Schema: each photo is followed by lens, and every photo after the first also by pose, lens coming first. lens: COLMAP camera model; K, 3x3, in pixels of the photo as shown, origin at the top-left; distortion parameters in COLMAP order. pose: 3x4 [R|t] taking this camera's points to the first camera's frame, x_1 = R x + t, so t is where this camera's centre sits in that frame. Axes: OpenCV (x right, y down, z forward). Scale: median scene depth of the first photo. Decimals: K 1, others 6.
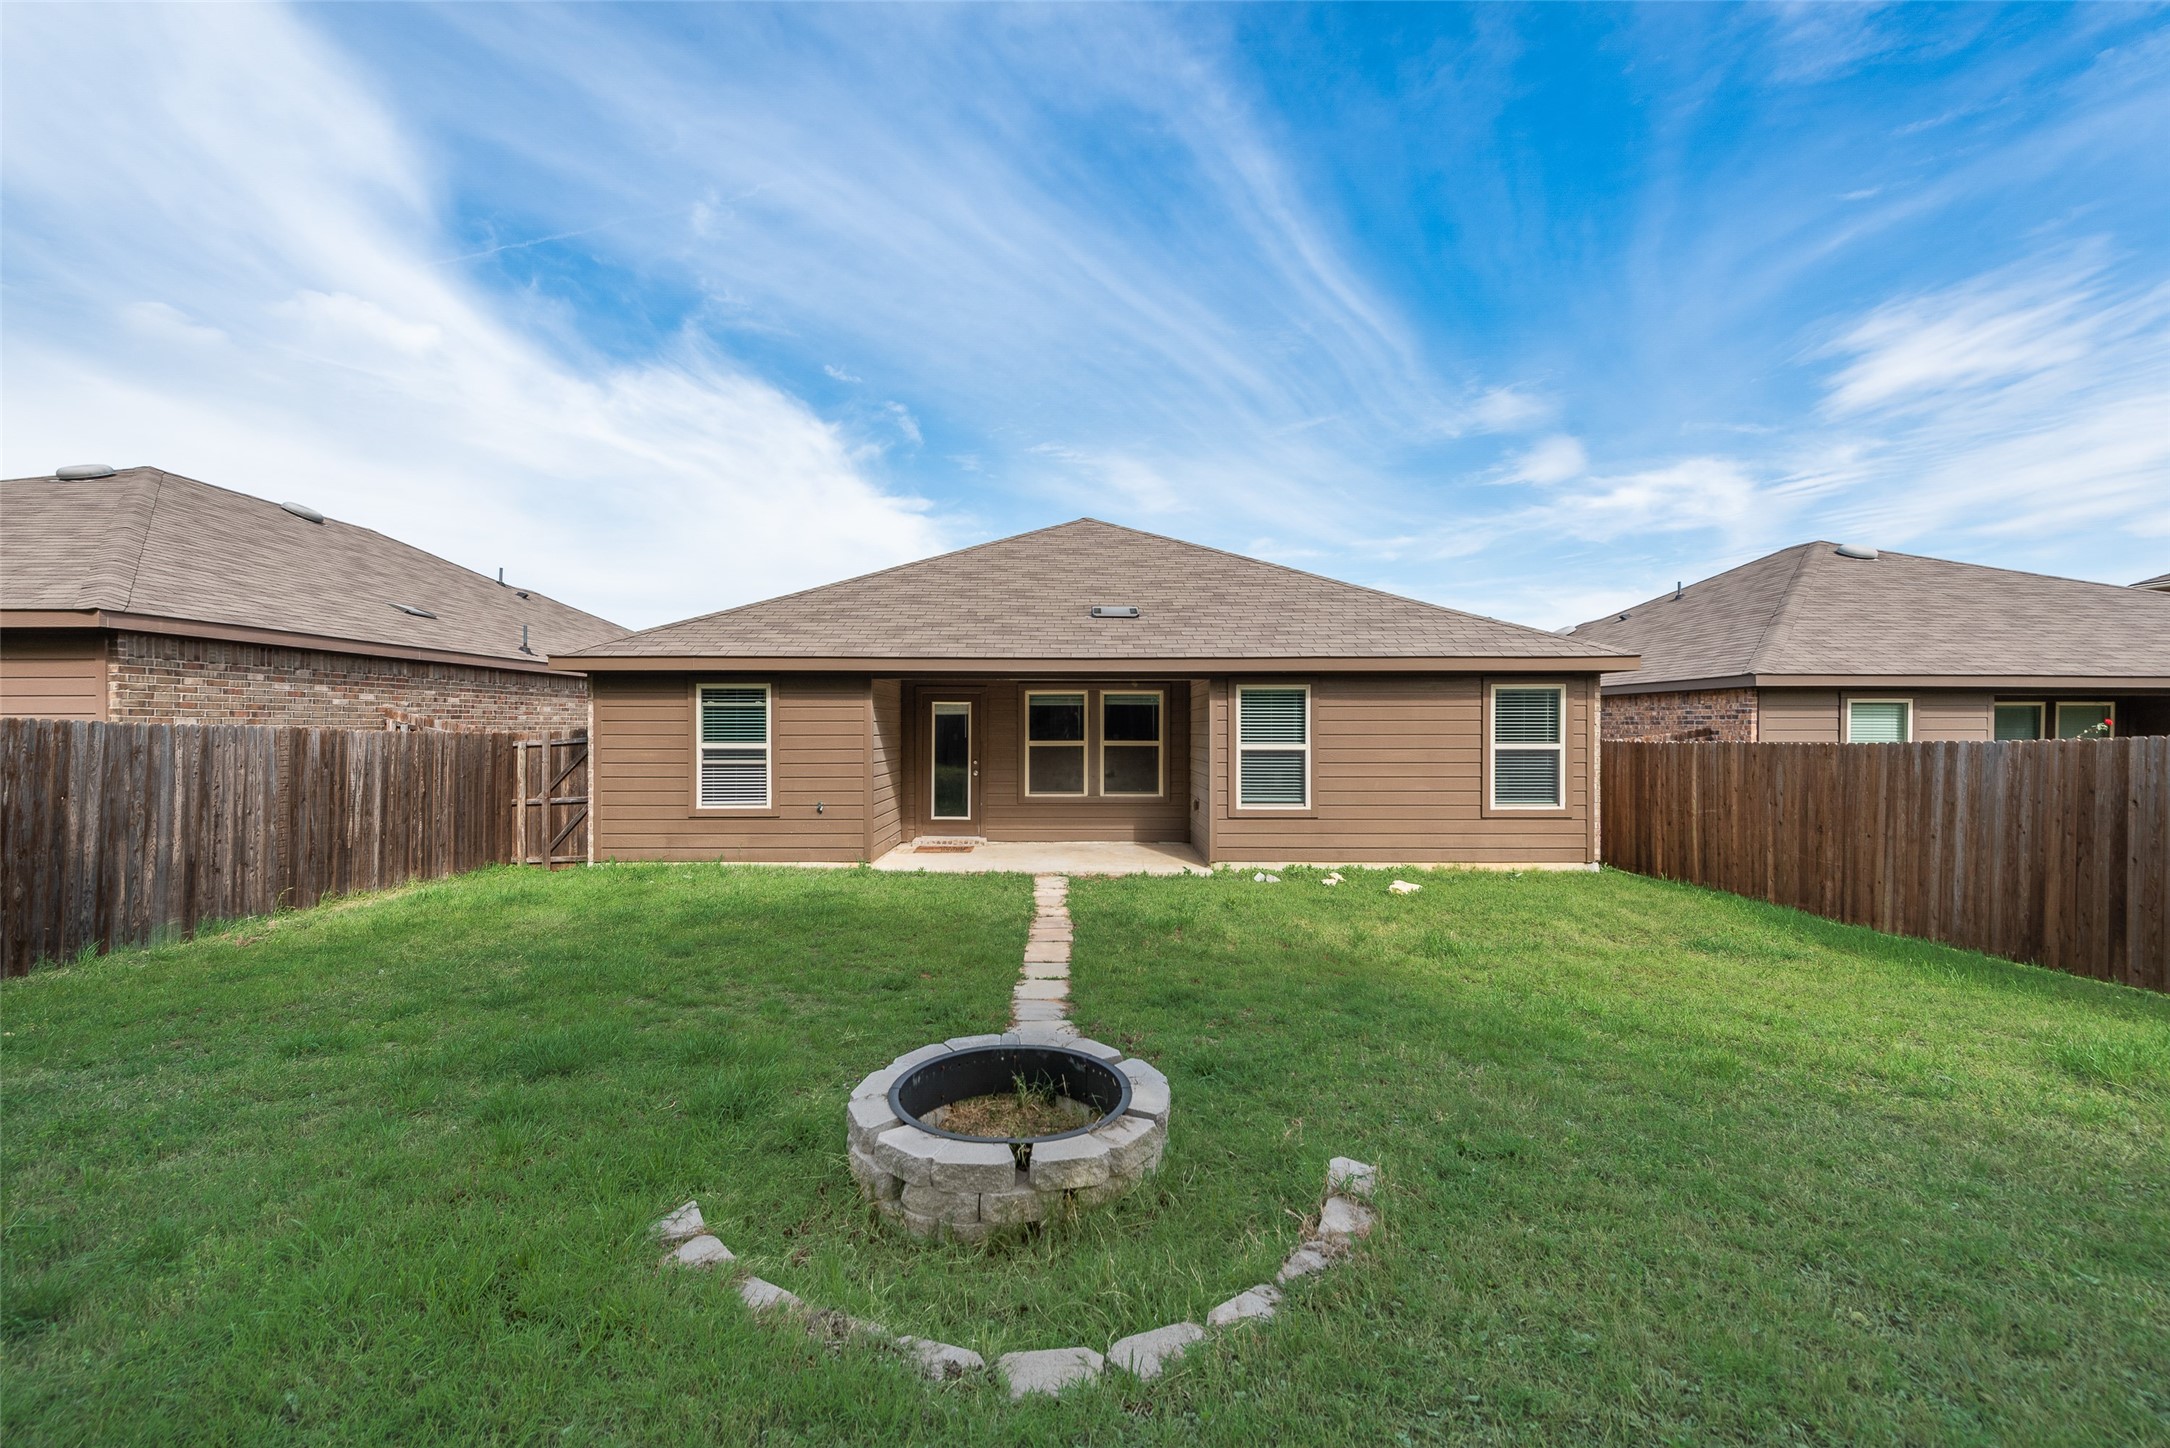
lens RADIAL K [[900.5, 0, 1071.0], [0, 900.5, 734.5], [0, 0, 1]] dist [0.010999, -0.000762]
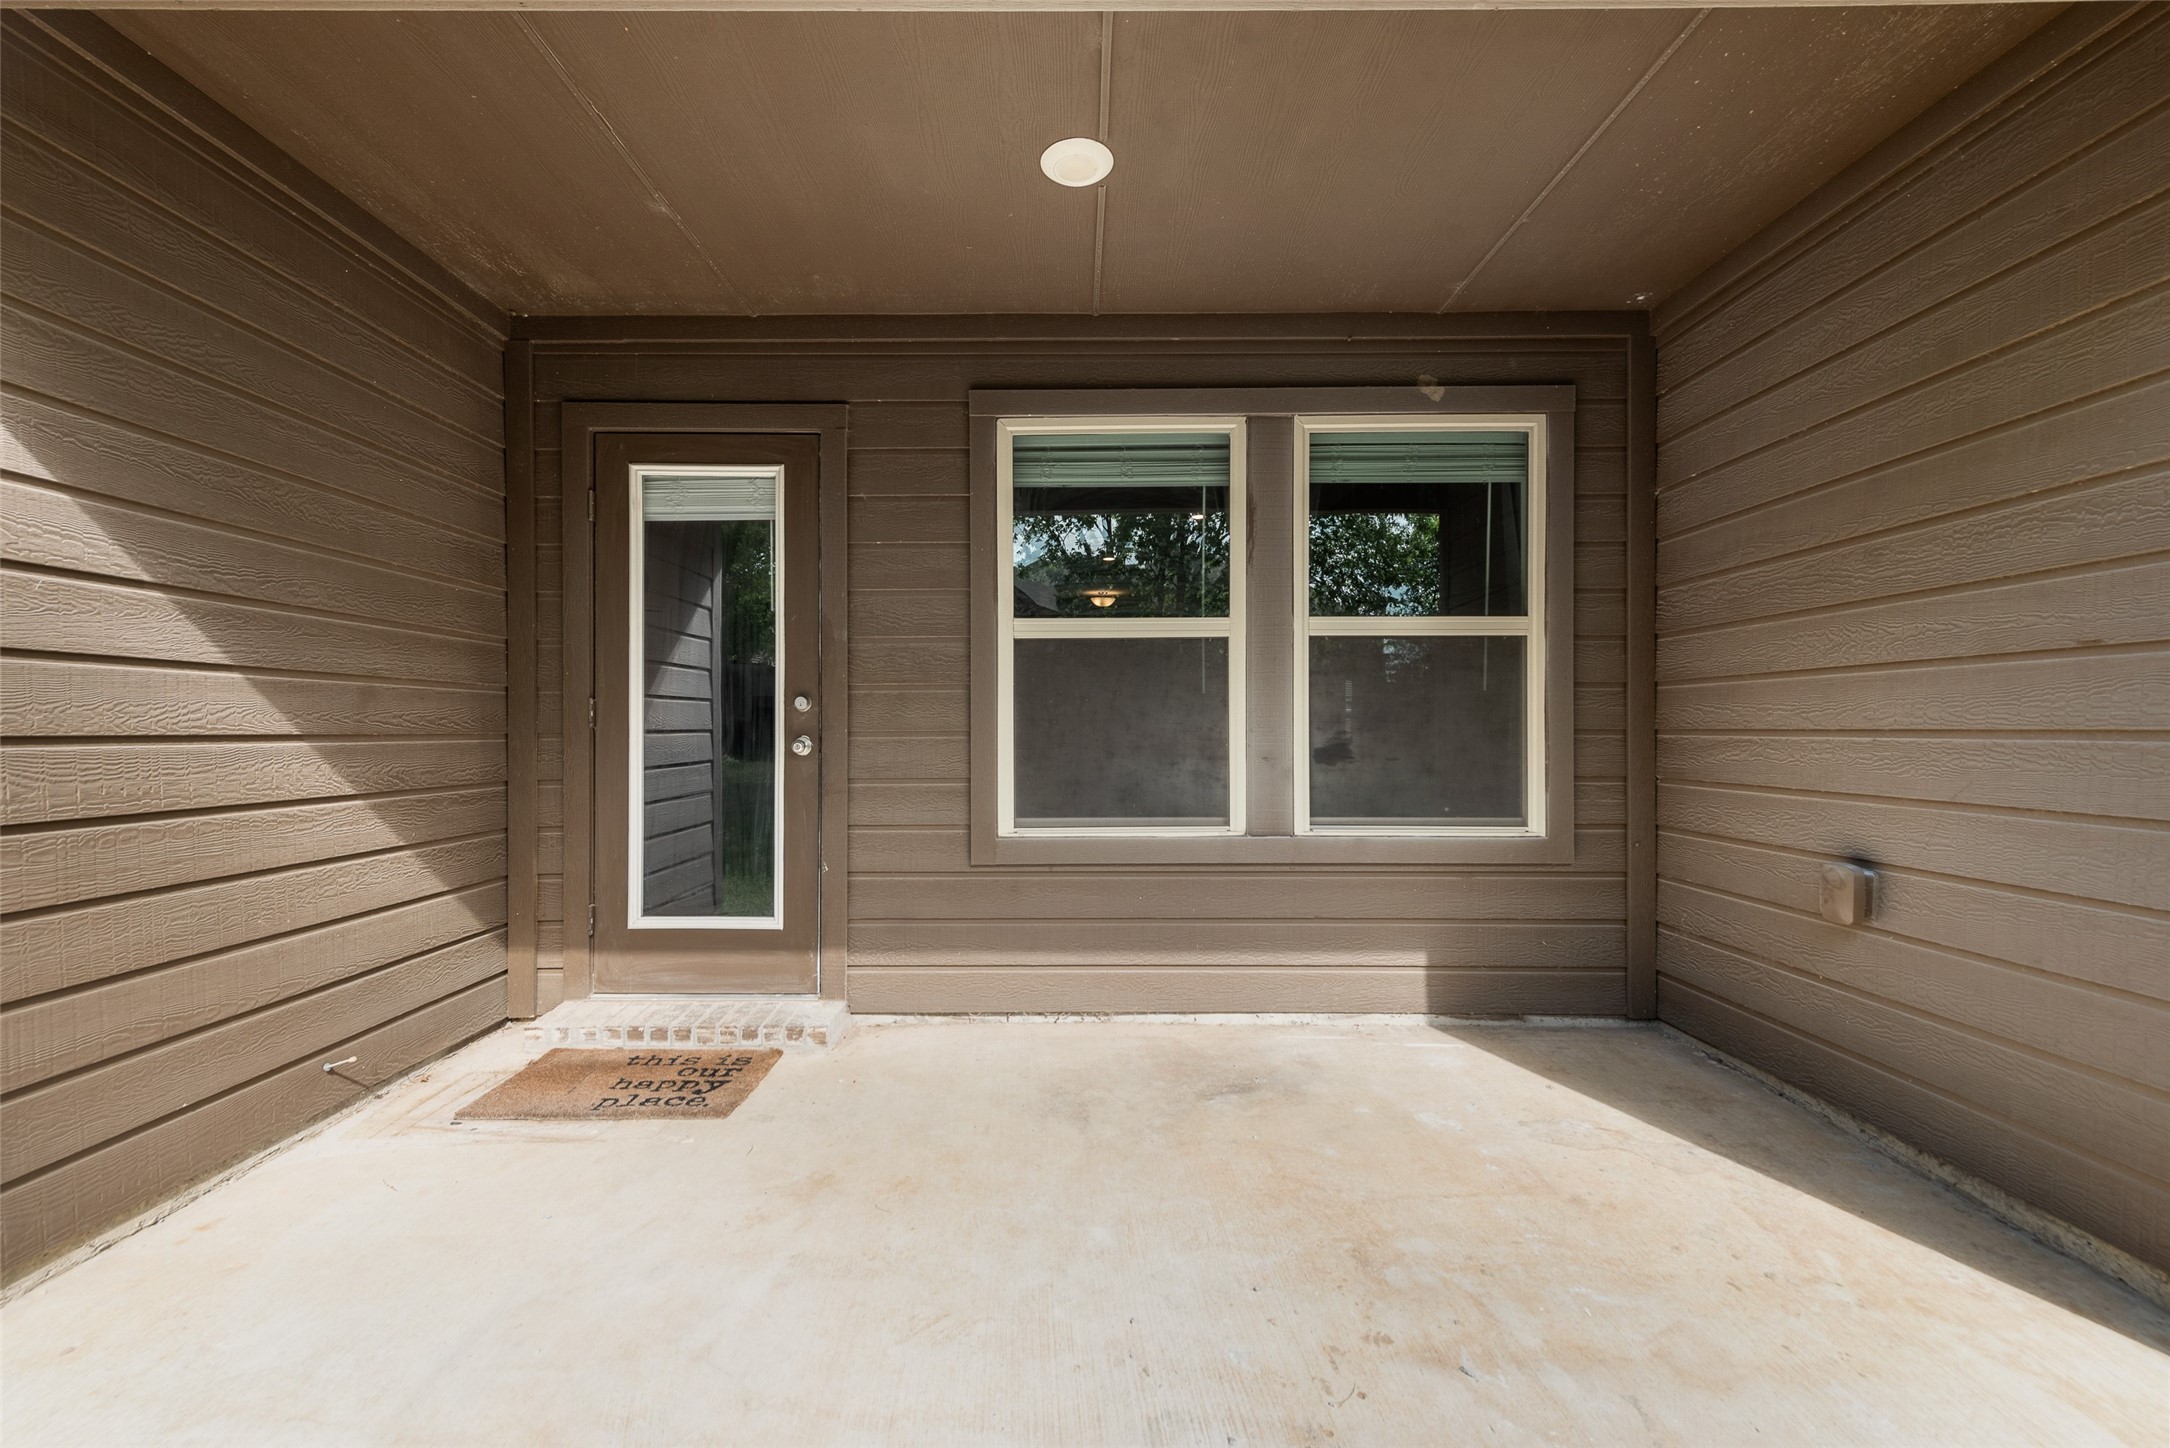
lens RADIAL K [[900.5, 0, 1088.7], [0, 900.5, 725.7], [0, 0, 1]] dist [0.010999, -0.000762]
pose [[0.999981, -0.003380, -0.005209, -0.024222], [0.003307, 0.999897, -0.013951, 0.041310], [0.005256, 0.013934, 0.999889, 0.746711]]
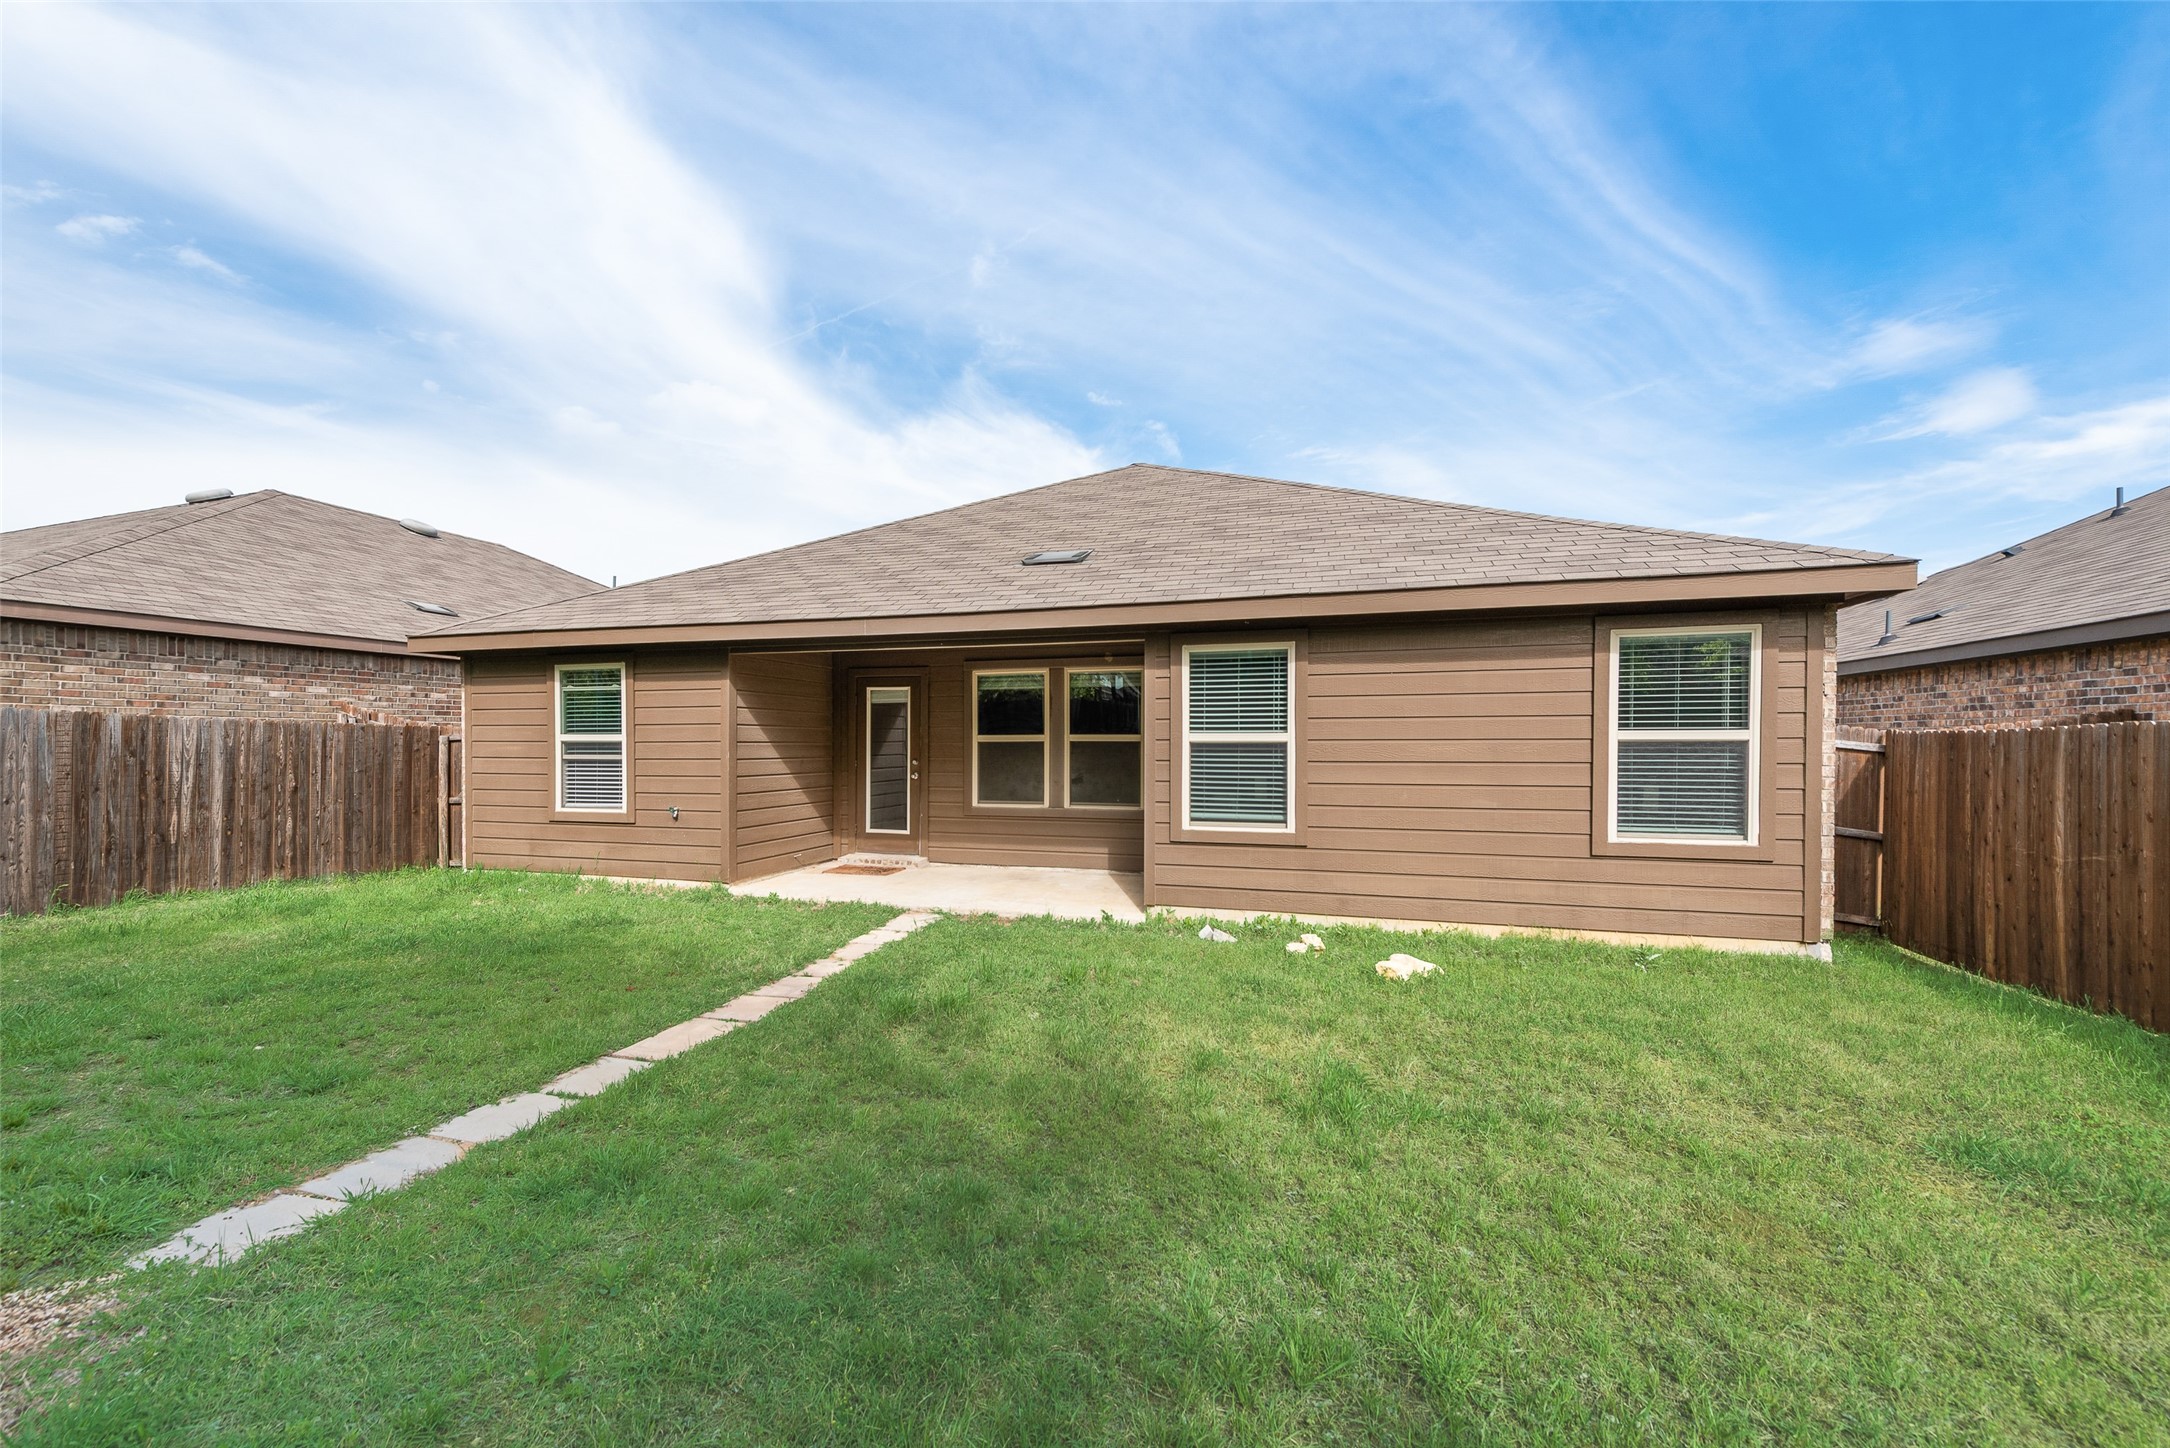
lens RADIAL K [[900.5, 0, 1071.4], [0, 900.5, 730.4], [0, 0, 1]] dist [0.010999, -0.000762]
pose [[0.953948, -0.005388, -0.299924, 0.264650], [-0.001757, 0.999721, -0.023549, 0.021527], [0.299967, 0.022991, 0.953672, 0.281521]]
